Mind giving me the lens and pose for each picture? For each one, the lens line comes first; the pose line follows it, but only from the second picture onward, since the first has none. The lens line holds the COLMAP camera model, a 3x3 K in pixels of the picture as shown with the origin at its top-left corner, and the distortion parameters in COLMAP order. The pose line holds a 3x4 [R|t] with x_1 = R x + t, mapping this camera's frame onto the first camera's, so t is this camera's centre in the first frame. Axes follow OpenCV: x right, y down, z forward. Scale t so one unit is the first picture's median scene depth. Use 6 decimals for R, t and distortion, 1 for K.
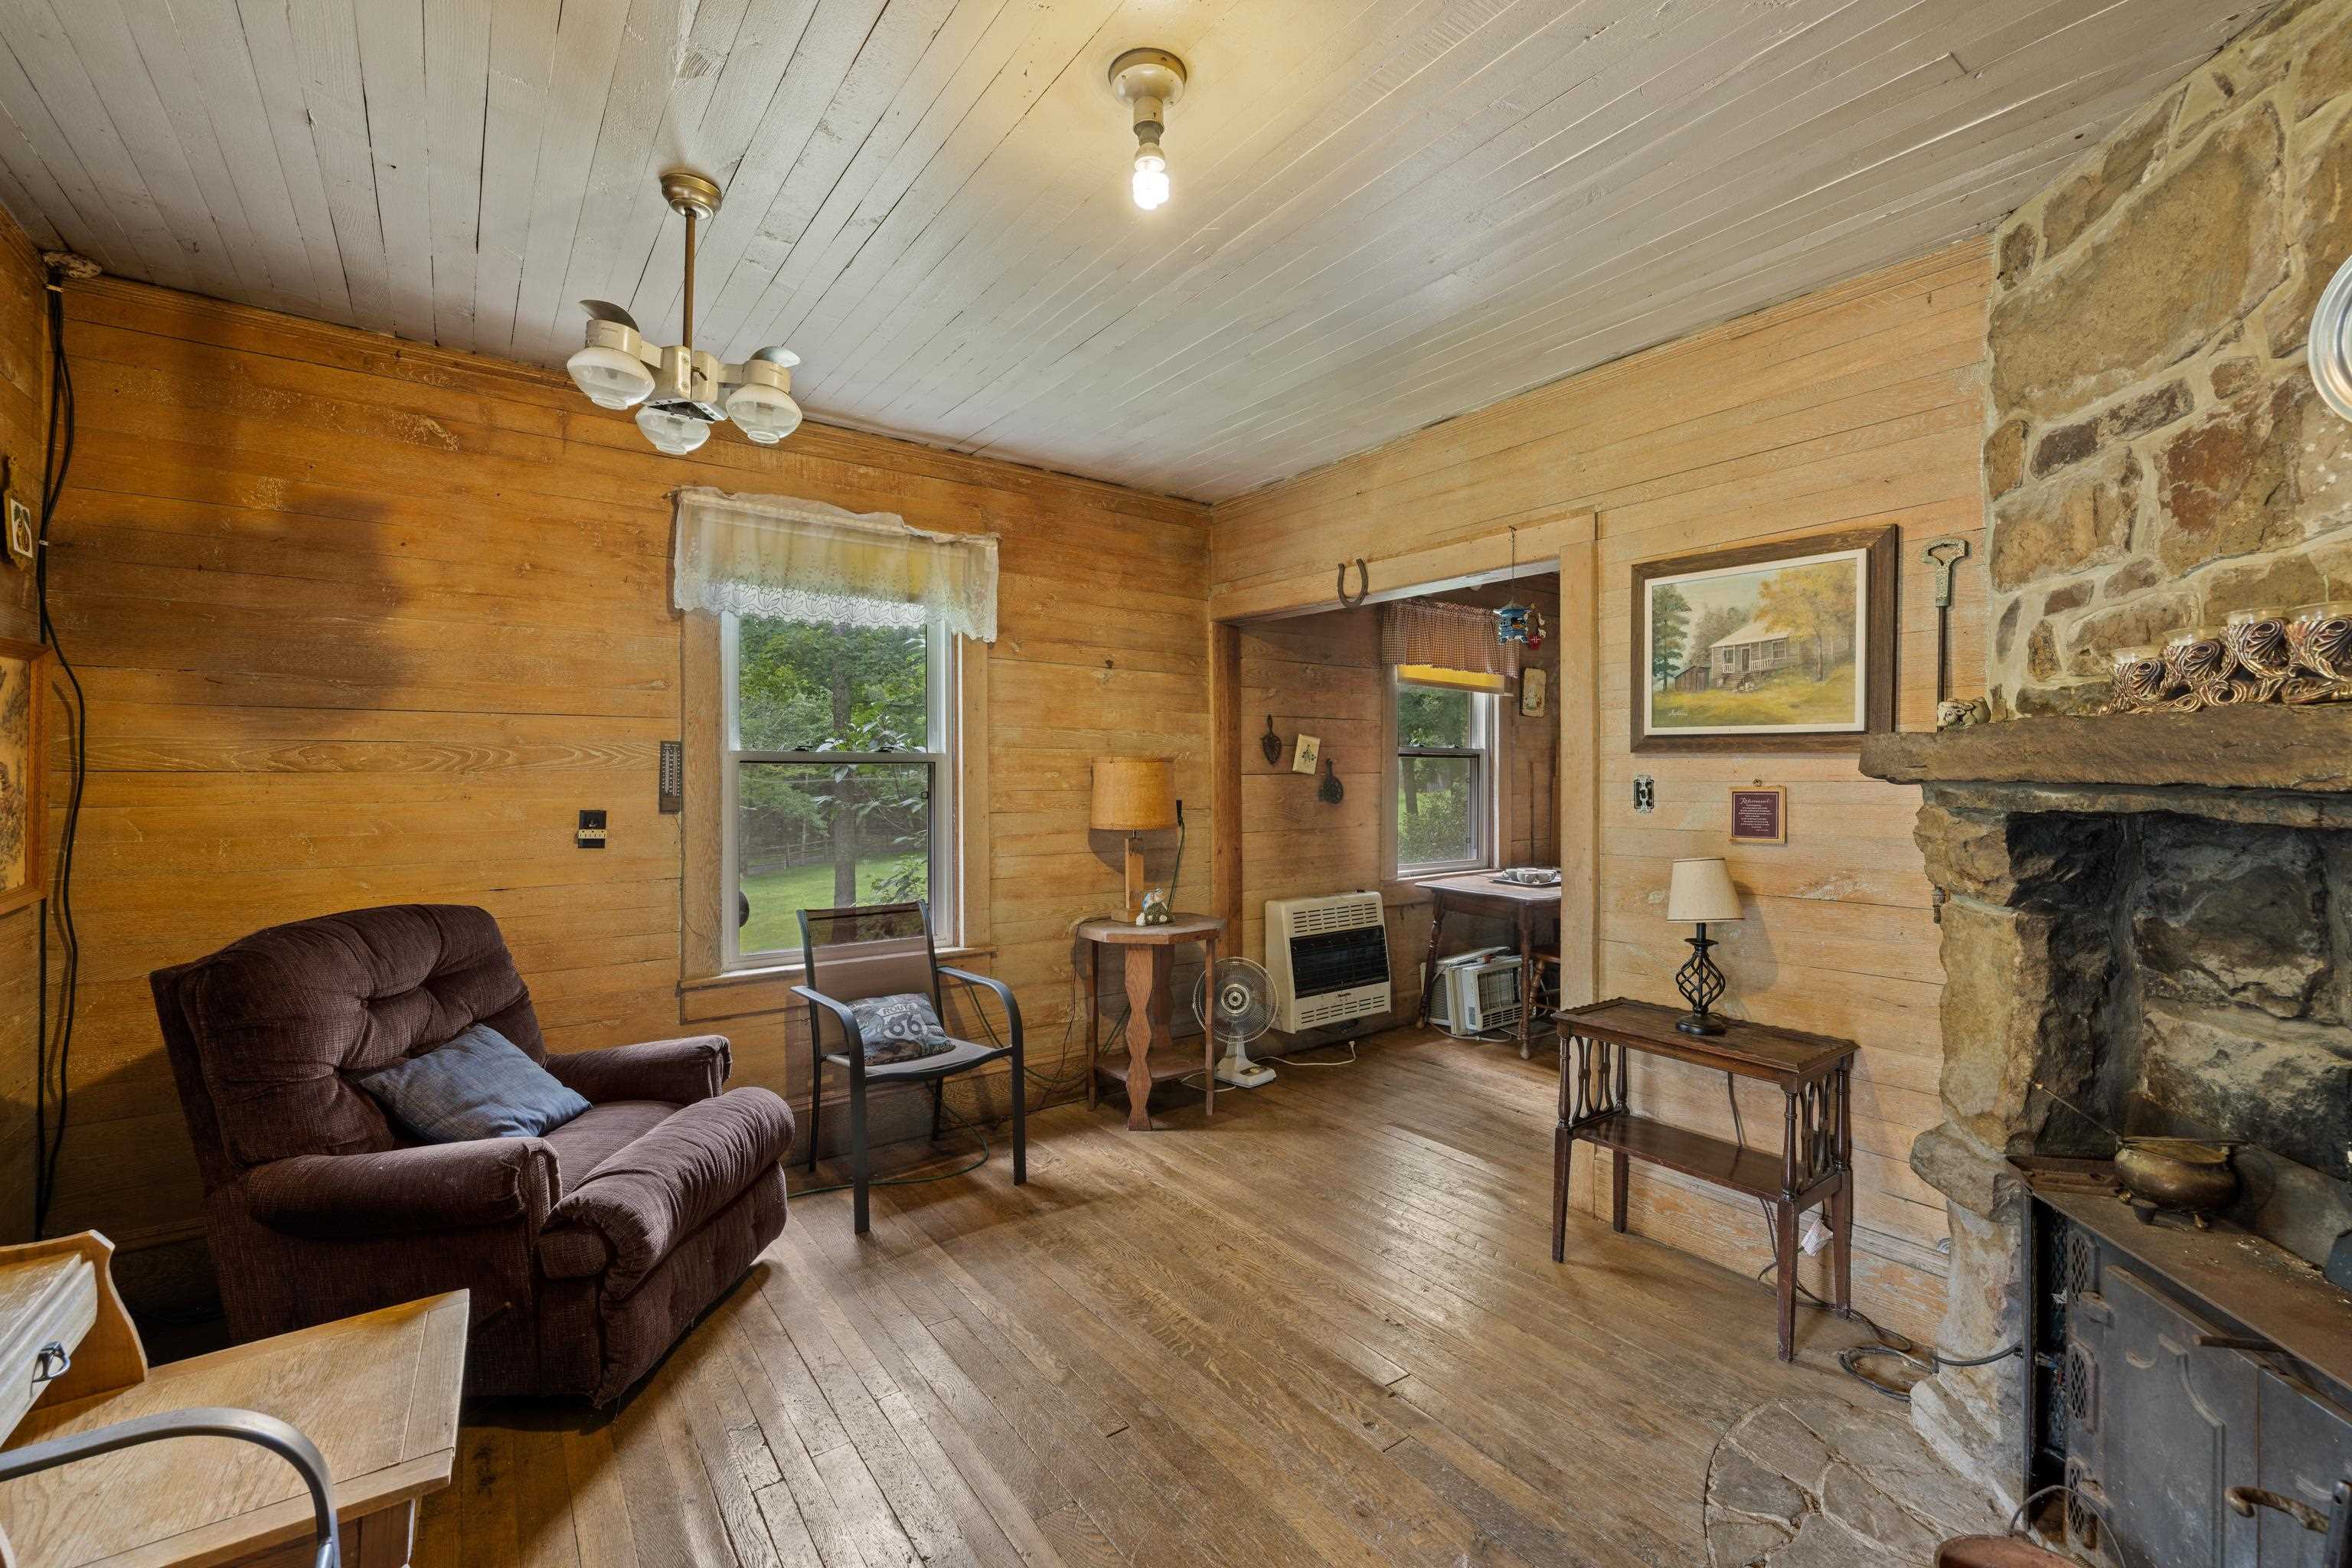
lens RADIAL K [[993.8, 0, 1175.9], [0, 993.8, 776.8], [0, 0, 1]] dist [0.008268, -0.000050]
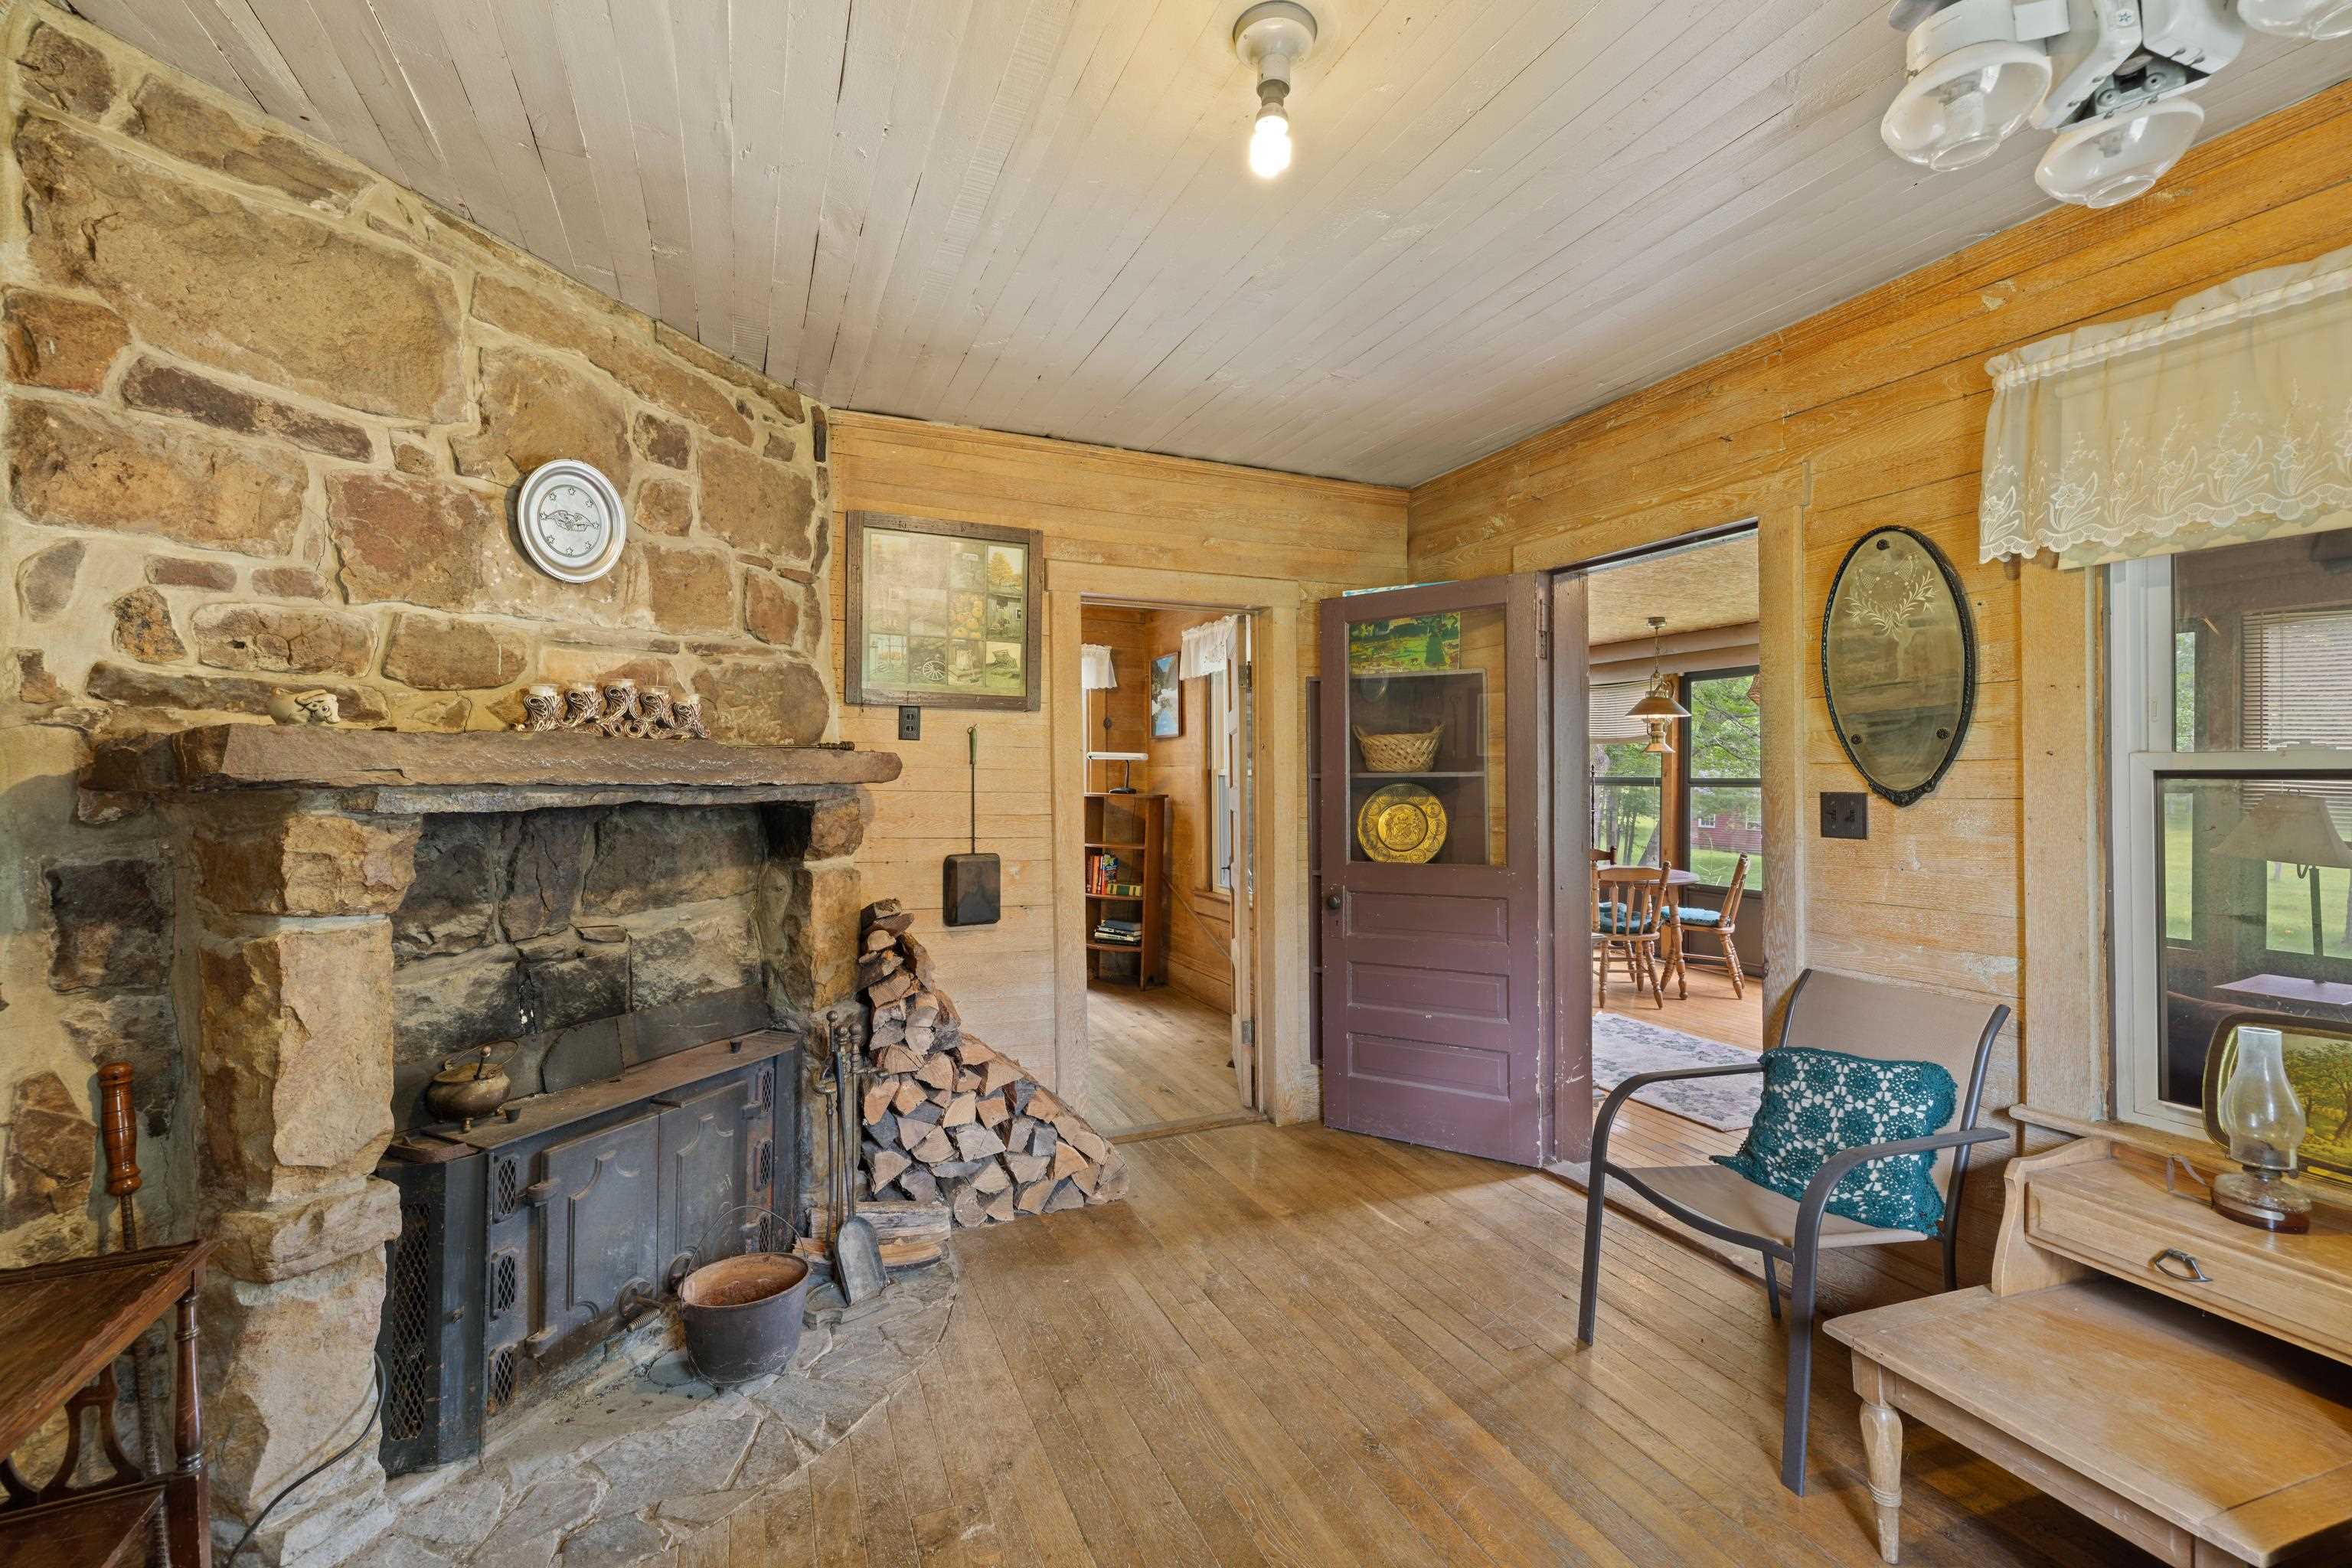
lens RADIAL K [[993.8, 0, 1215.3], [0, 993.8, 778.3], [0, 0, 1]] dist [0.008268, -0.000050]
pose [[-0.981859, -0.004303, 0.189565, -0.148001], [-0.003563, 0.999985, 0.004244, -0.009303], [-0.189580, 0.003491, -0.981859, 1.799106]]
